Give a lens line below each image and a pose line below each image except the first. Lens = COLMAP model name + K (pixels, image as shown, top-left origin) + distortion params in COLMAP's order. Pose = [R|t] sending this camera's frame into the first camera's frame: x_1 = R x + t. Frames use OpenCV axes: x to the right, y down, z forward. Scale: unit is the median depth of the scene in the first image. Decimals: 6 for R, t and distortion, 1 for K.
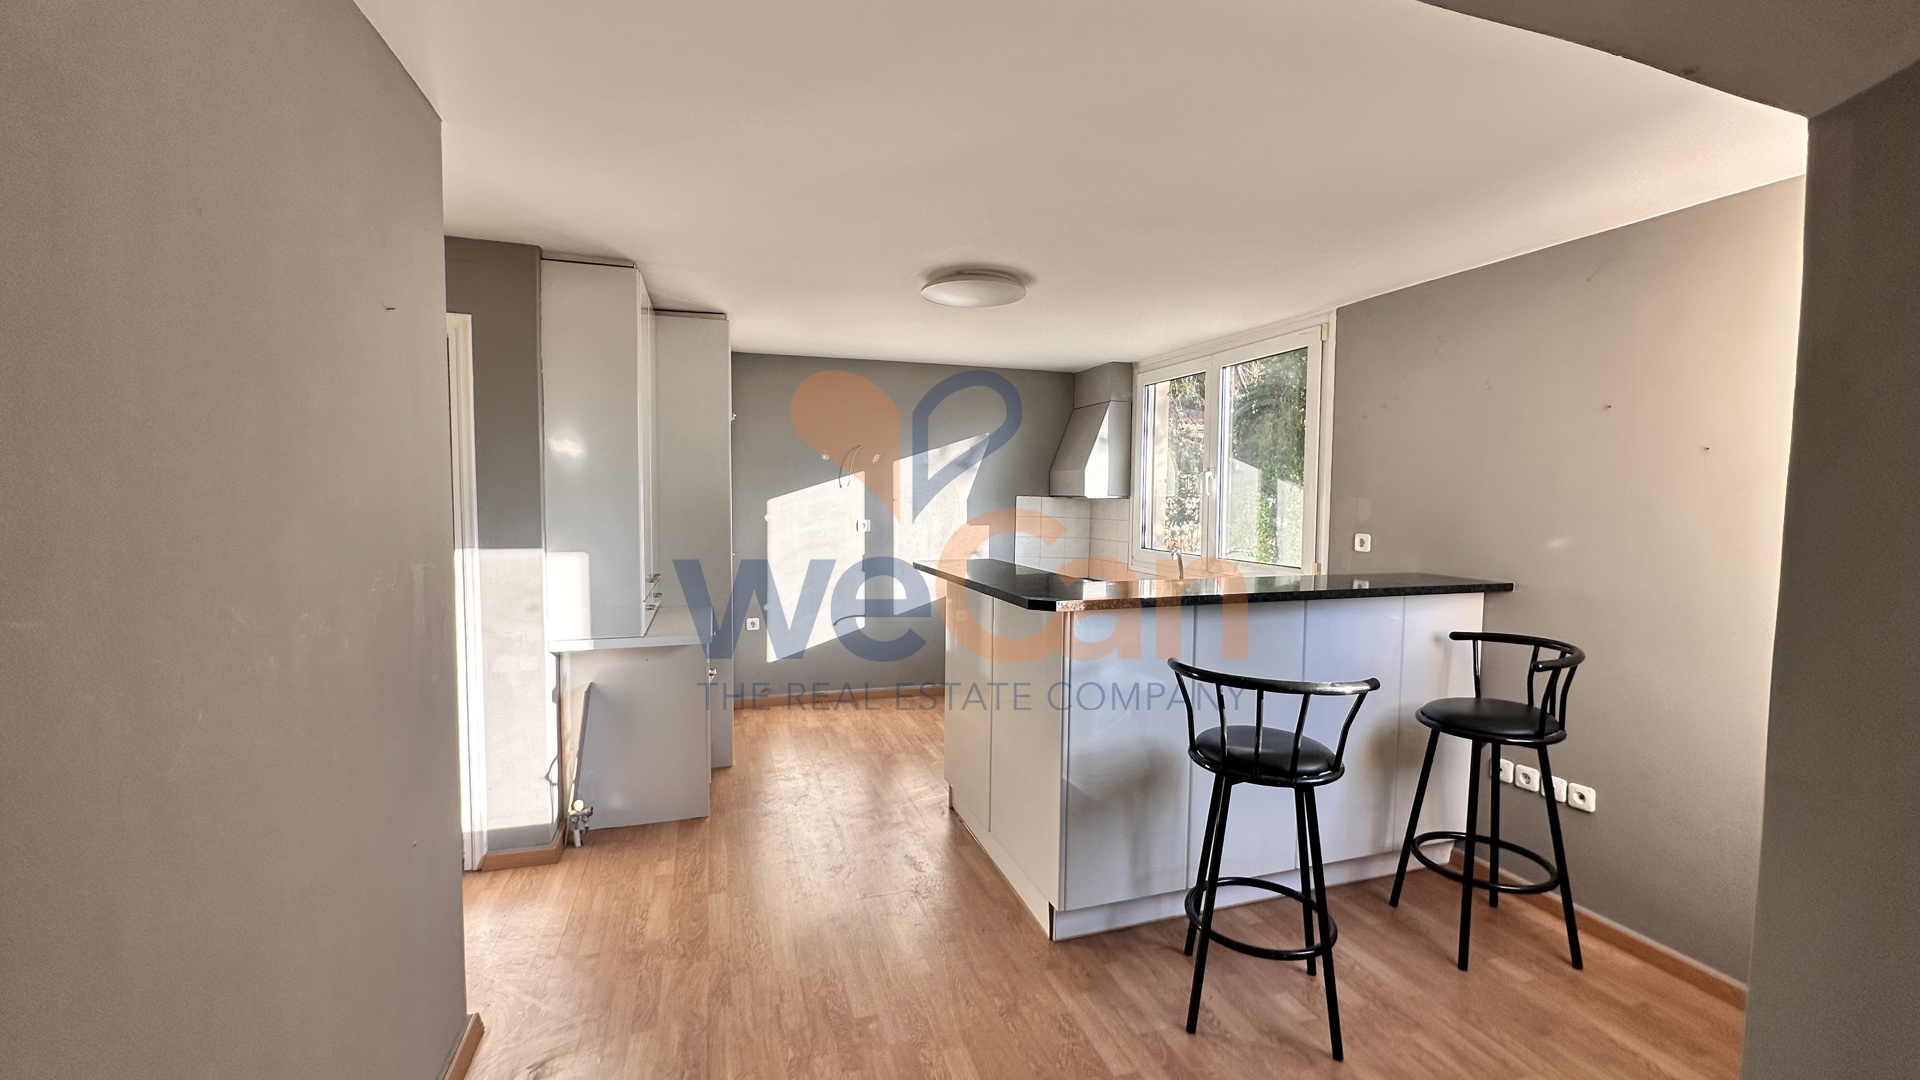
lens RADIAL K [[770.8, 0, 957.0], [0, 770.8, 533.3], [0, 0, 1]] dist [-0.002871, 0.000917]
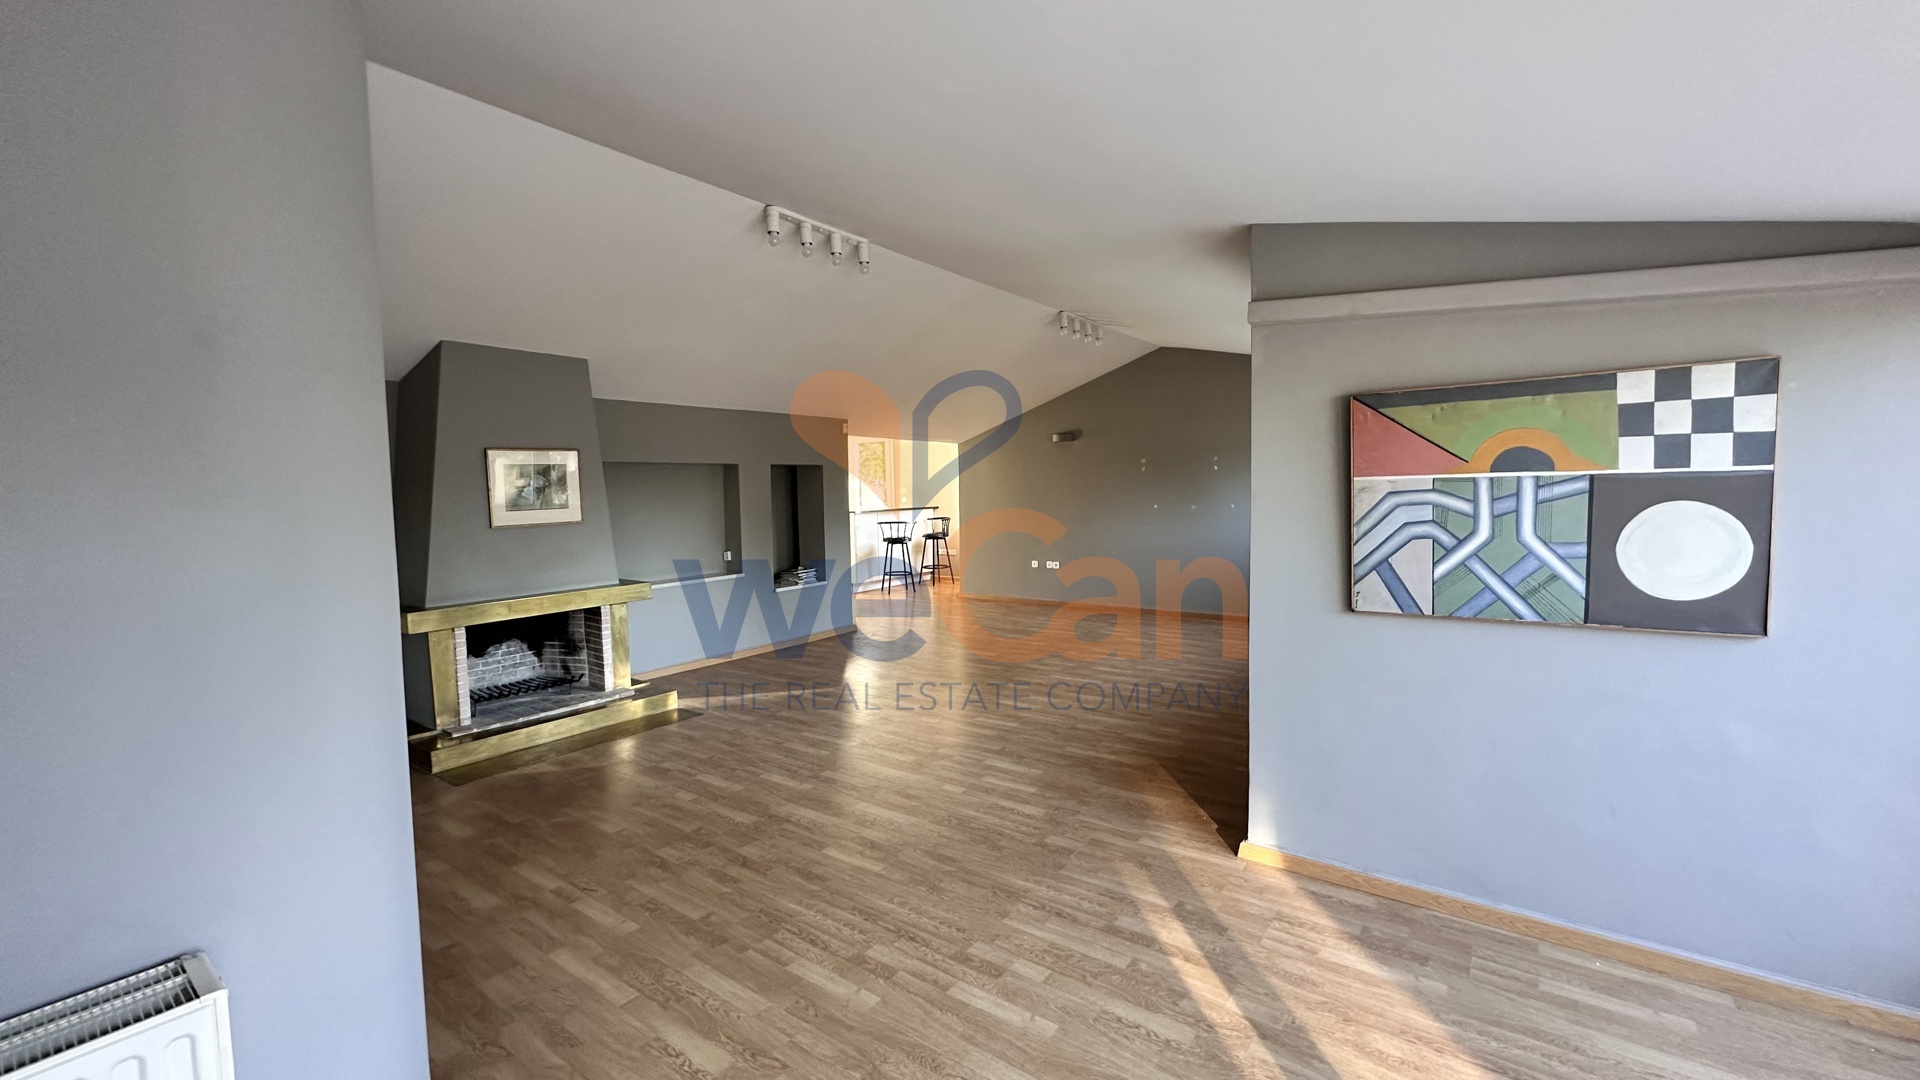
lens RADIAL K [[770.8, 0, 971.6], [0, 770.8, 532.9], [0, 0, 1]] dist [-0.002871, 0.000917]
pose [[0.799100, -0.061484, 0.598046, -1.613614], [0.057276, 0.998018, 0.026073, 0.107561], [-0.598464, 0.013419, 0.801038, -2.408671]]
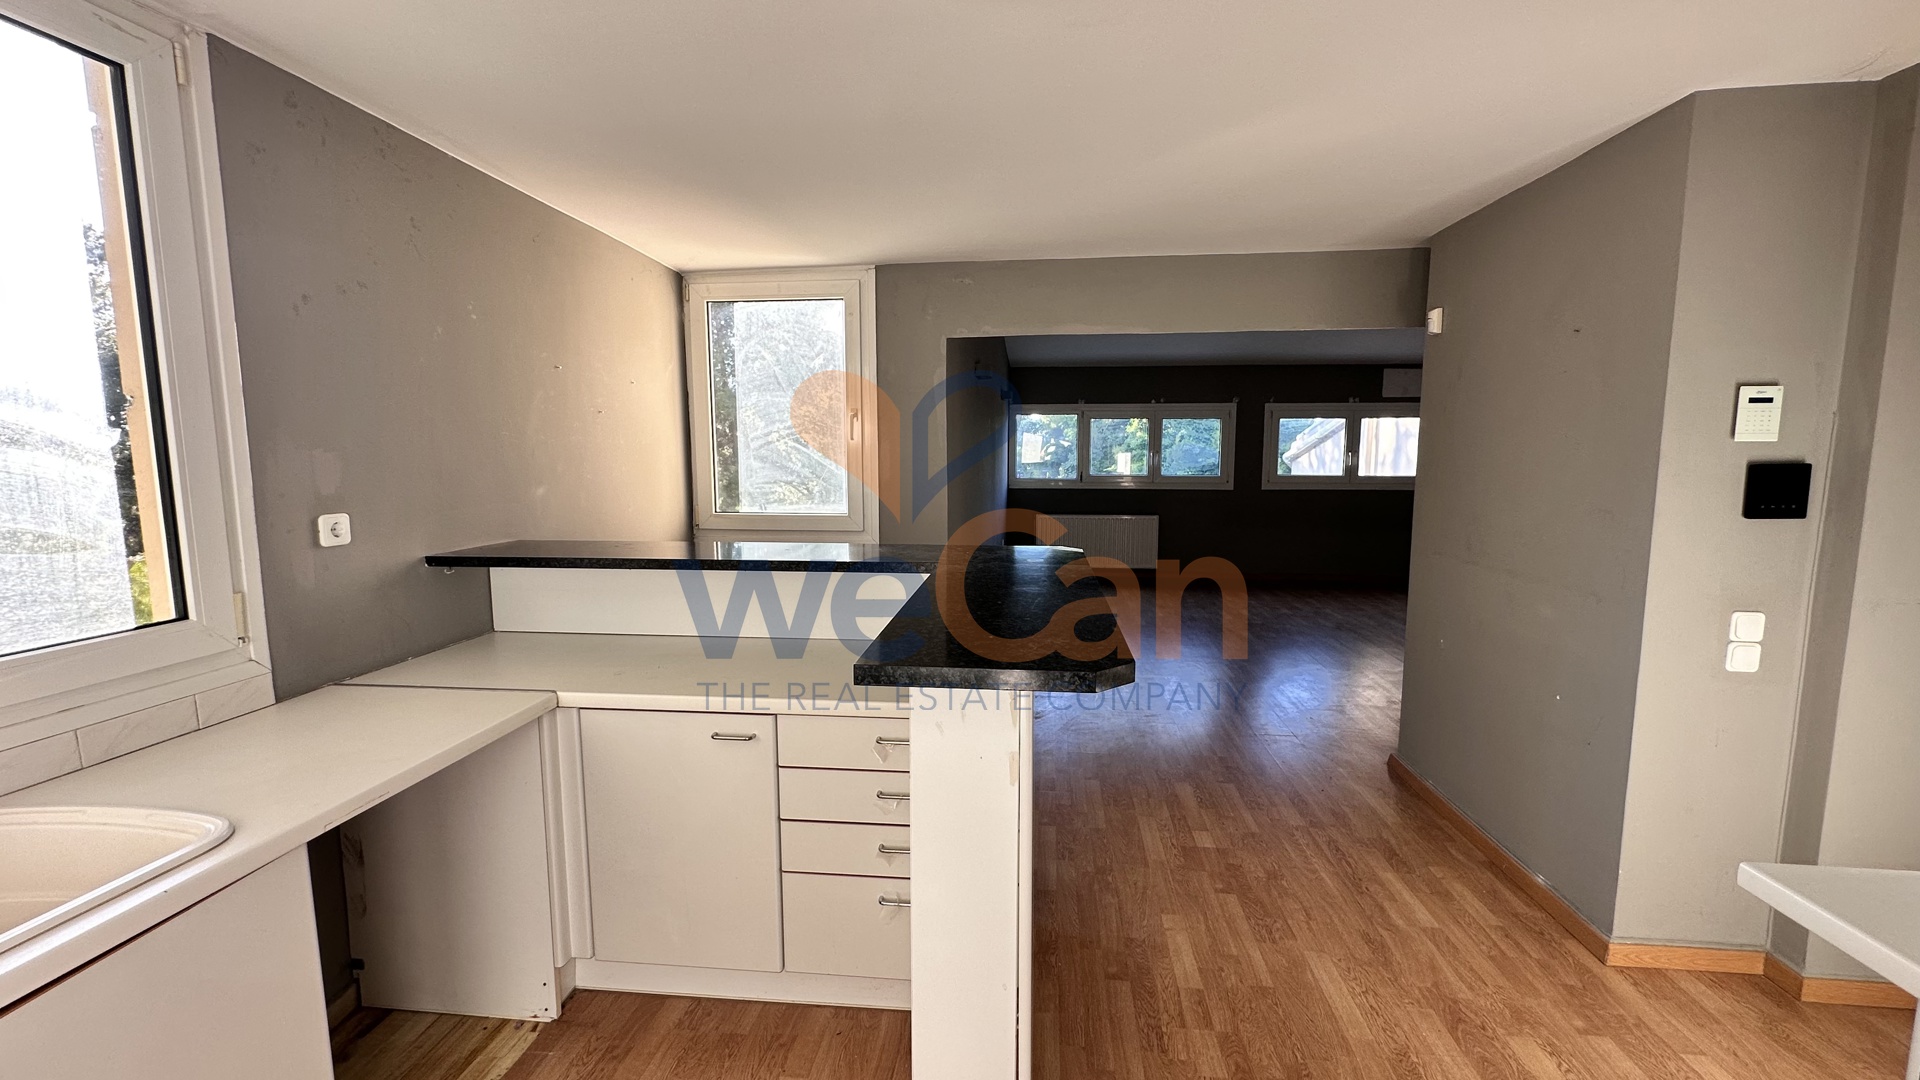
lens RADIAL K [[770.8, 0, 961.7], [0, 770.8, 537.5], [0, 0, 1]] dist [-0.002871, 0.000917]
pose [[-0.914894, -0.054793, 0.399957, -0.138817], [0.011707, 0.986728, 0.161957, -0.080266], [-0.403523, 0.152856, -0.902111, 1.561953]]
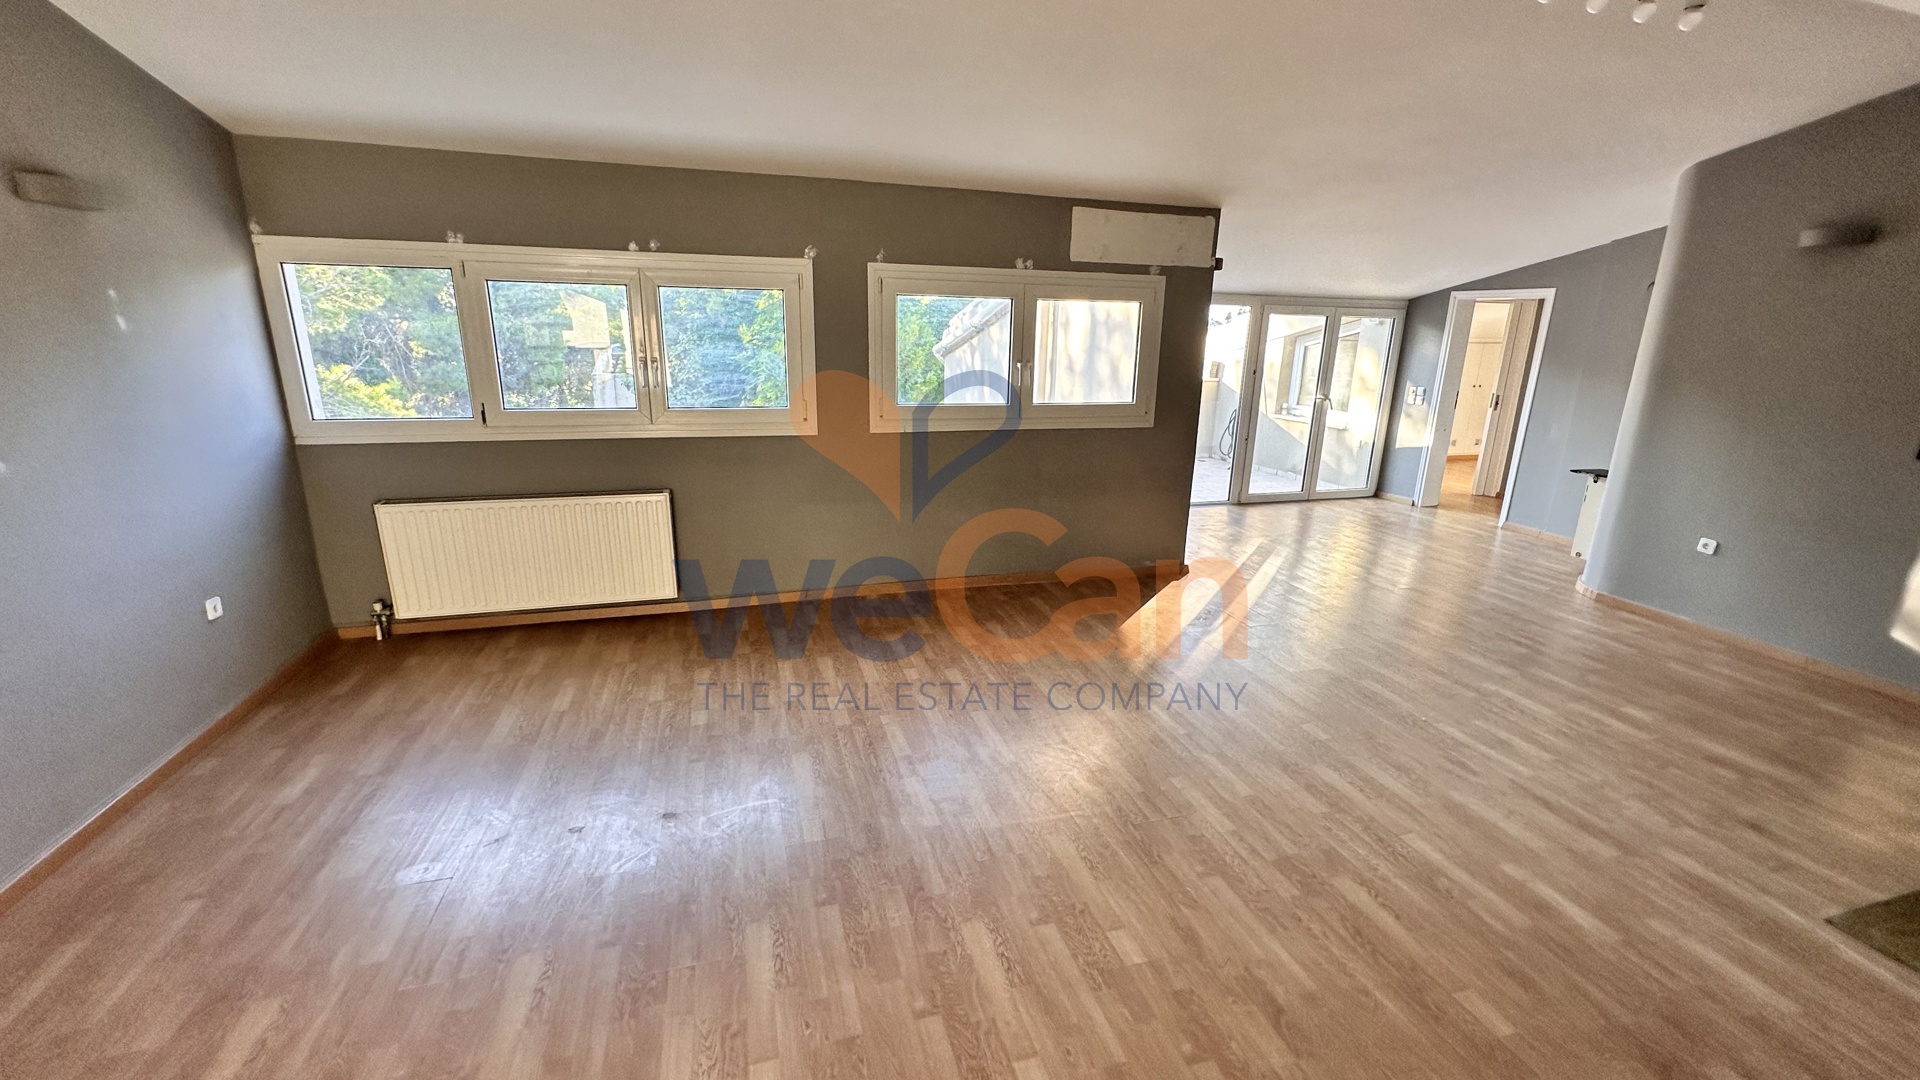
lens RADIAL K [[770.8, 0, 963.5], [0, 770.8, 539.3], [0, 0, 1]] dist [-0.002871, 0.000917]
pose [[-0.999417, -0.033334, 0.007363, -0.207630], [-0.029298, 0.948257, 0.316150, -0.065277], [-0.017521, 0.315750, -0.948681, -0.037582]]
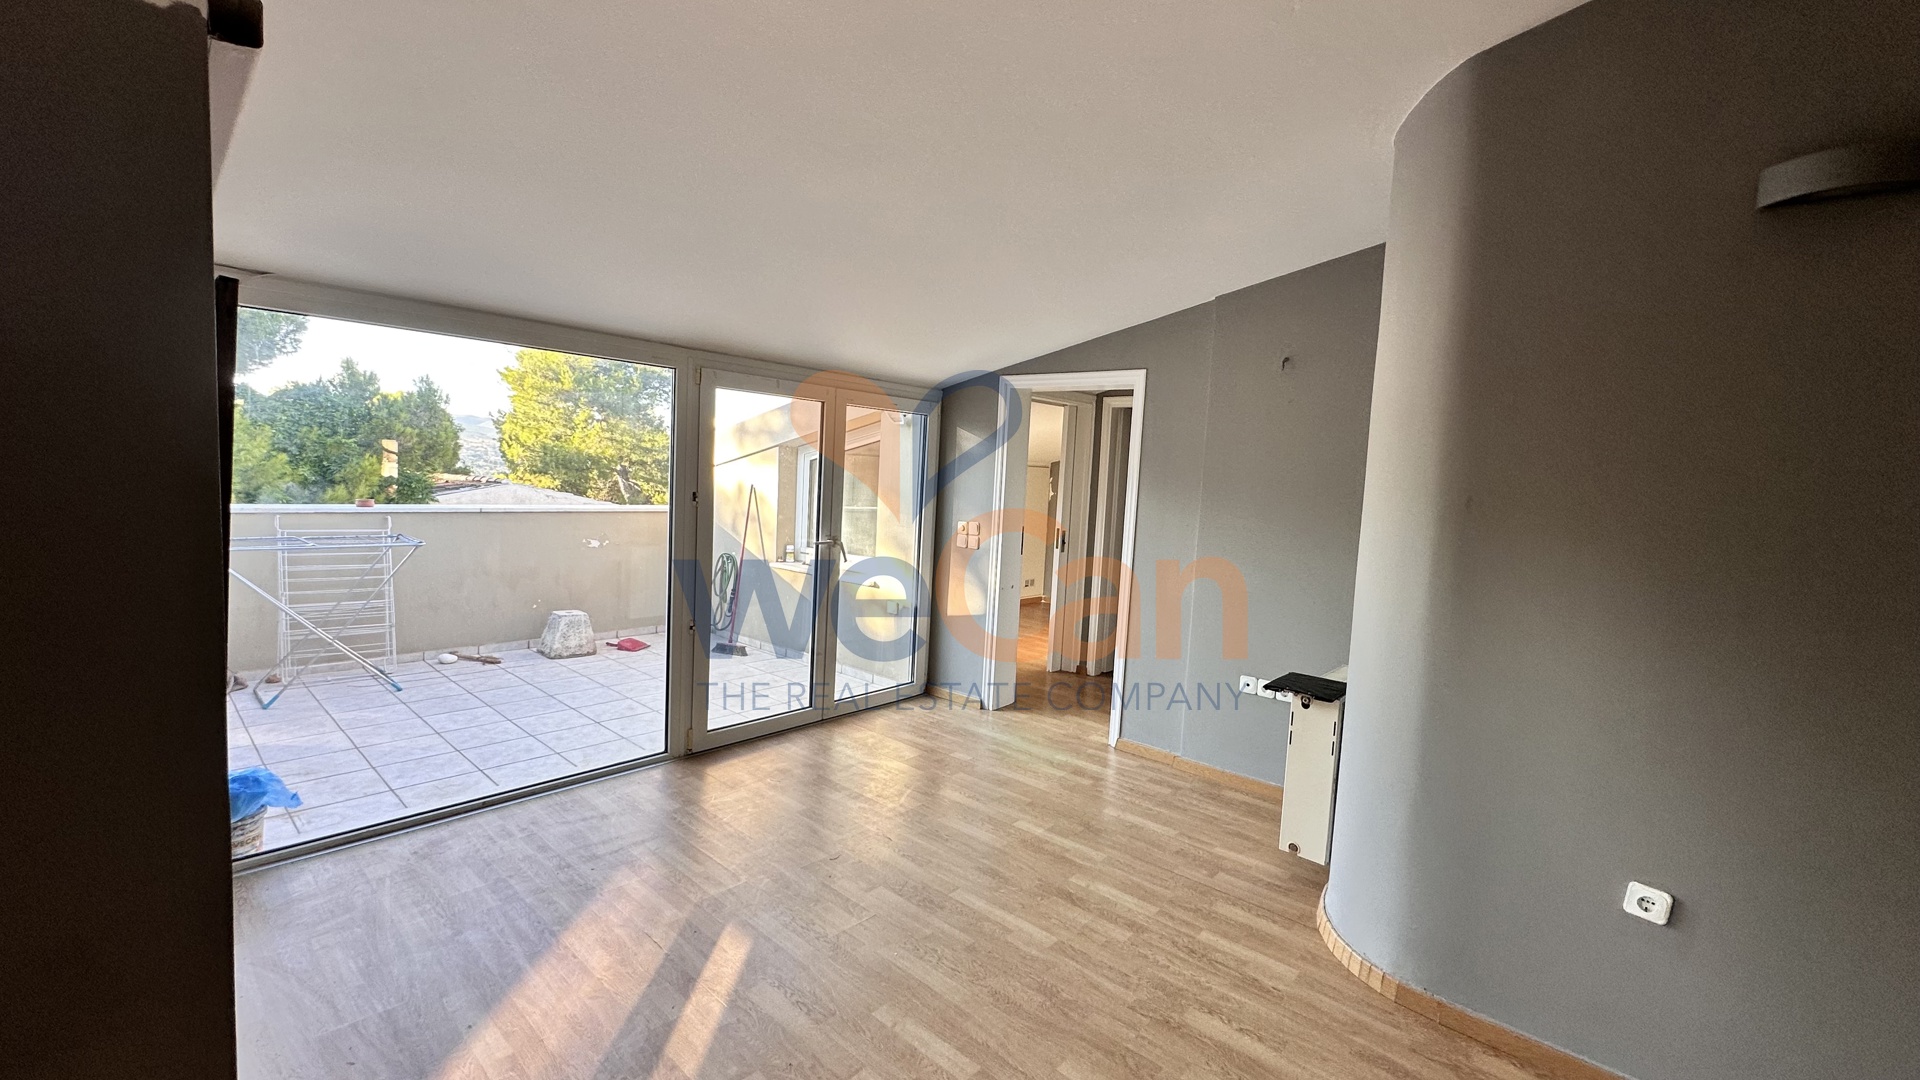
lens RADIAL K [[770.8, 0, 941.8], [0, 770.8, 533.0], [0, 0, 1]] dist [-0.002871, 0.000917]
pose [[-0.873346, -0.015293, -0.486860, -0.838080], [-0.083341, 0.989460, 0.118420, 0.055216], [0.479918, 0.143997, -0.865416, -1.264637]]
